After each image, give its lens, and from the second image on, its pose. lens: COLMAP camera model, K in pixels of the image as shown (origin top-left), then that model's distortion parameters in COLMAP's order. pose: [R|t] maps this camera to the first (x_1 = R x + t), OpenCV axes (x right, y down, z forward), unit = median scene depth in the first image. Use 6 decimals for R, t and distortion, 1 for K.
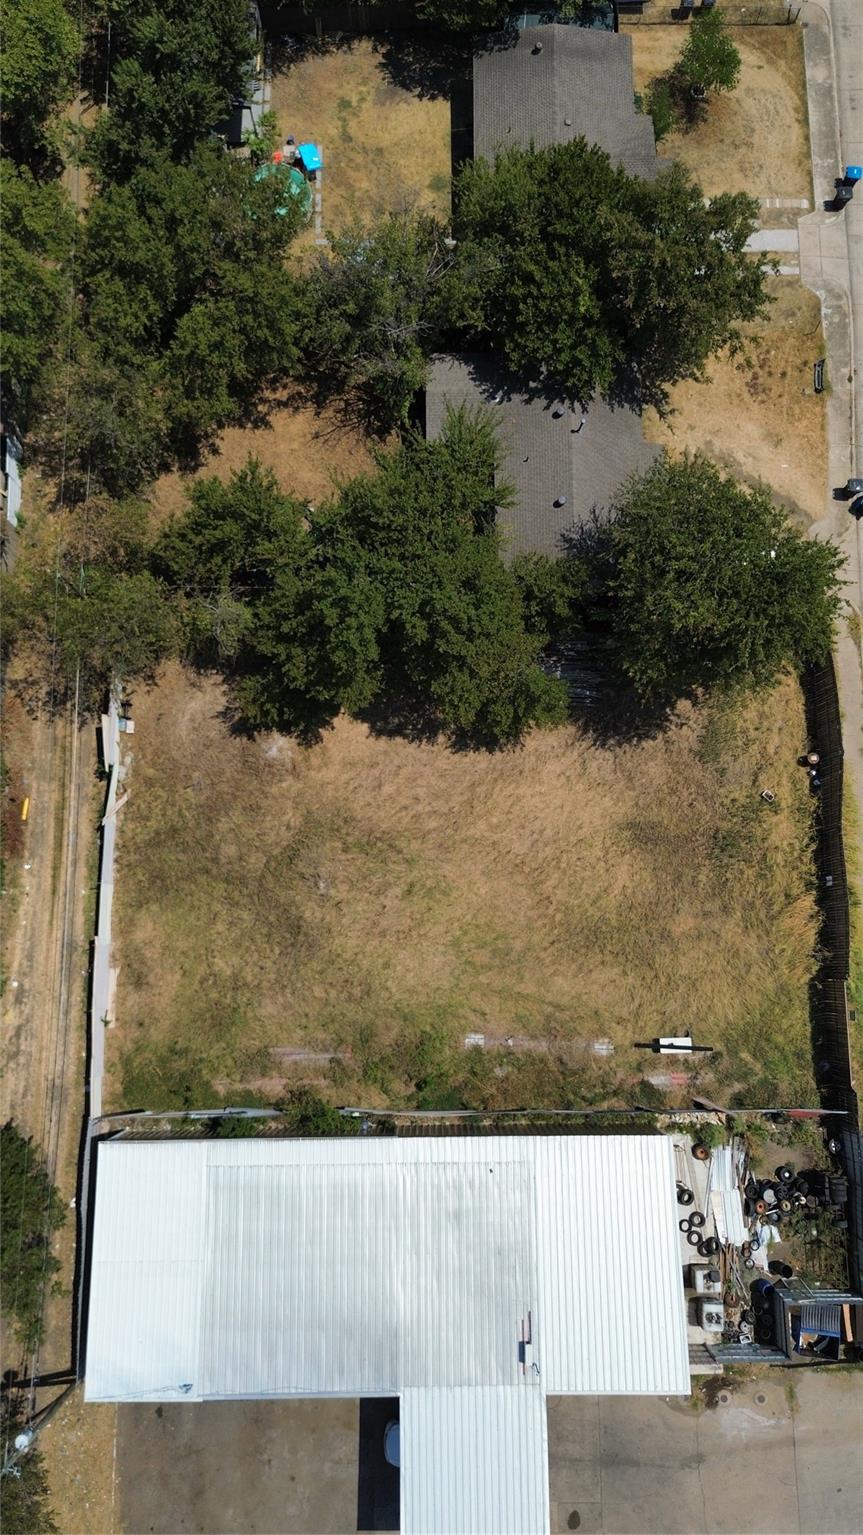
lens RADIAL K [[1079.7, 0, 447.6], [0, 1079.7, 771.1], [0, 0, 1]] dist [0.049295, -0.046110]
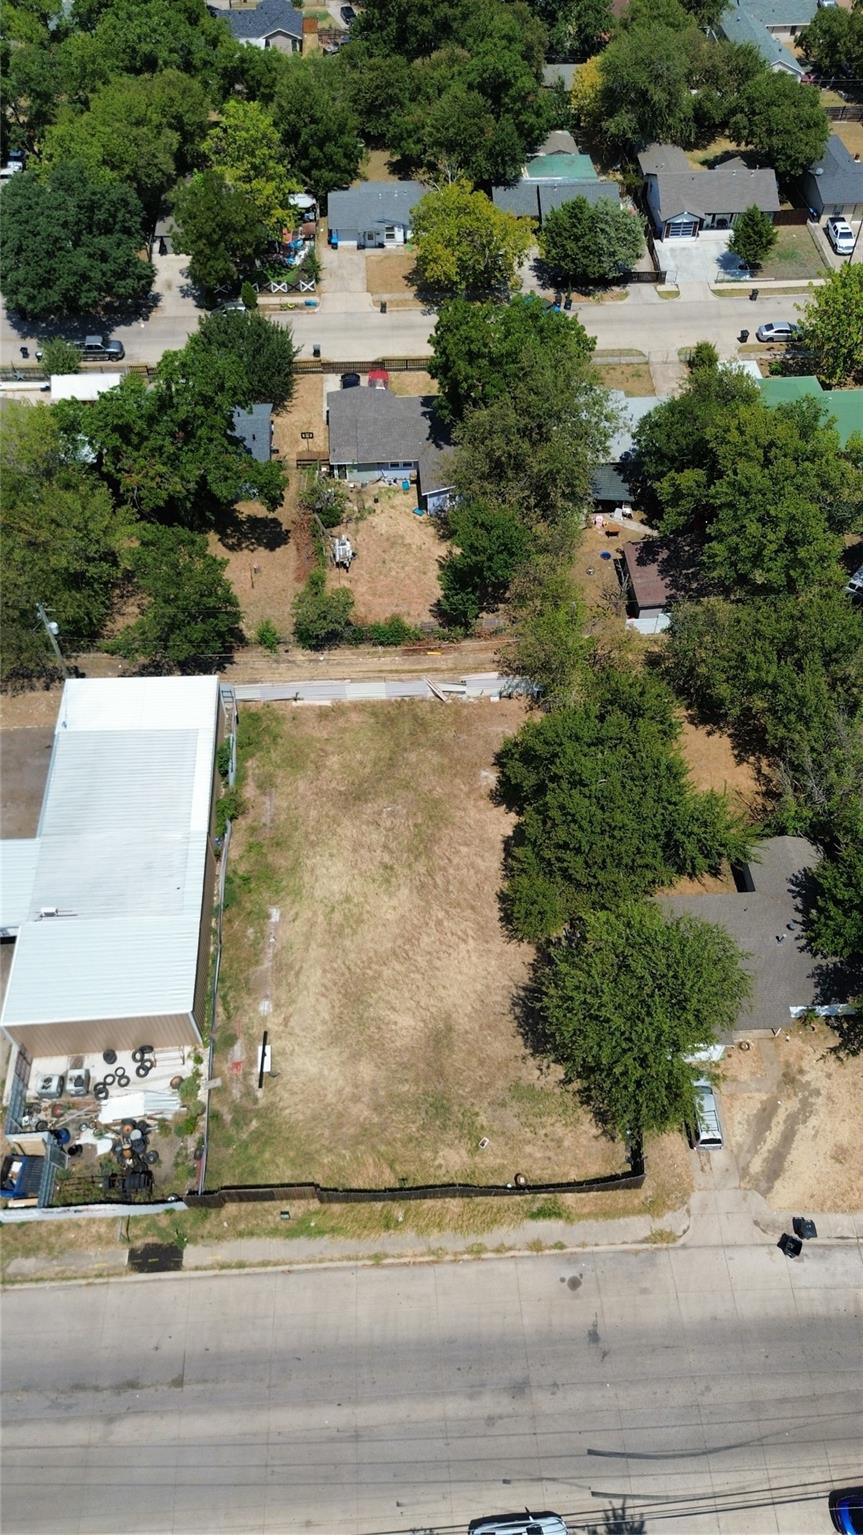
lens RADIAL K [[1079.7, 0, 432.3], [0, 1079.7, 781.4], [0, 0, 1]] dist [0.049295, -0.046110]
pose [[0.053174, 0.792408, -0.607670, 0.697320], [-0.984545, 0.143286, 0.100694, -0.092016], [0.166862, 0.592924, 0.787781, -0.087688]]
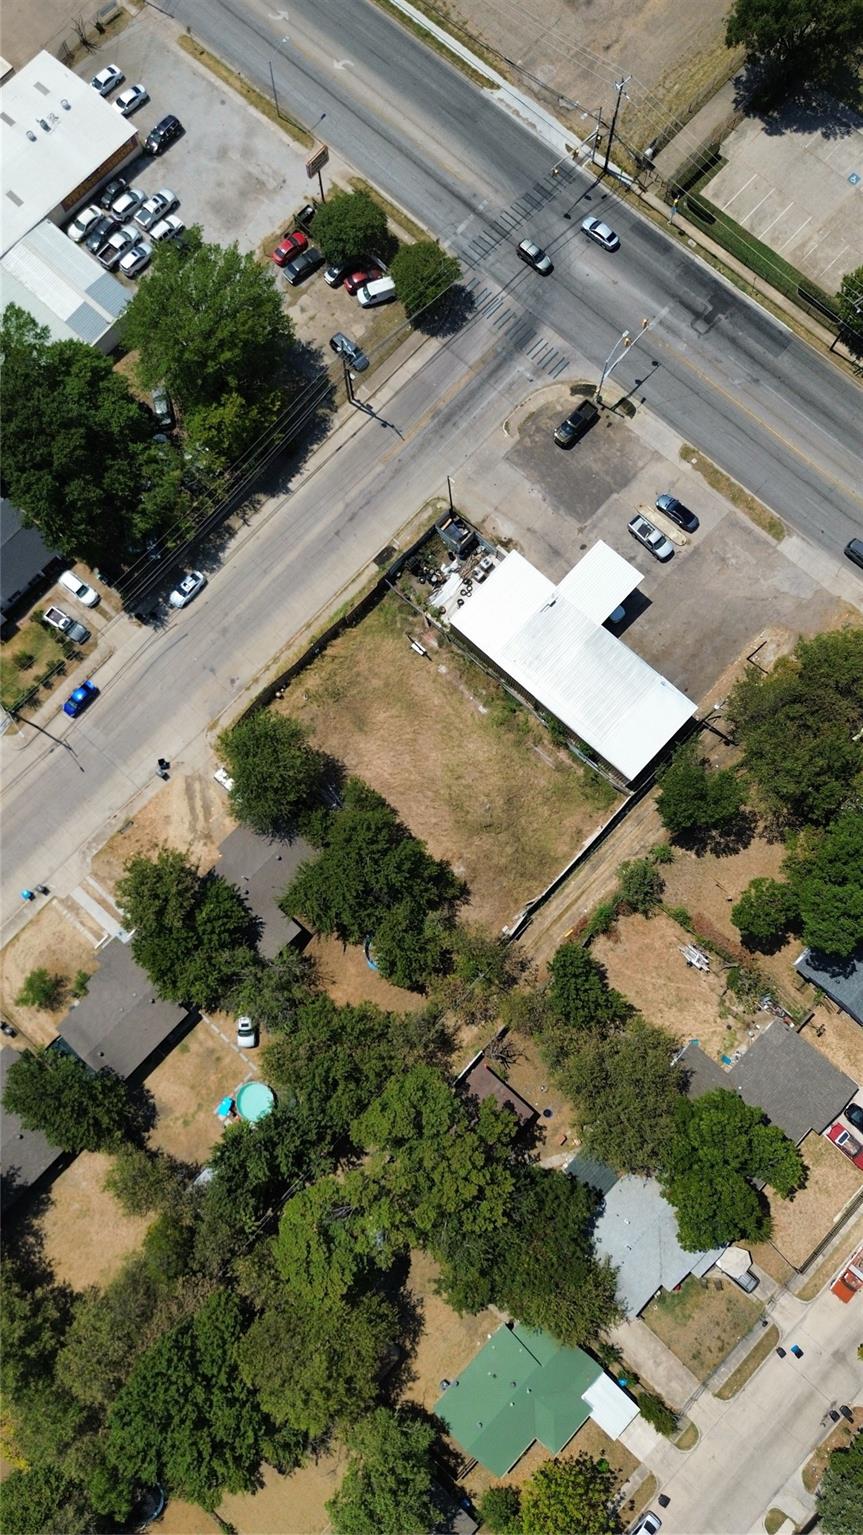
lens RADIAL K [[1079.7, 0, 430.3], [0, 1079.7, 766.4], [0, 0, 1]] dist [0.049295, -0.046110]
pose [[-0.728263, -0.673701, 0.125541, -0.252213], [0.676535, -0.677582, 0.288416, -0.539015], [-0.109242, 0.294975, 0.949240, -1.046603]]
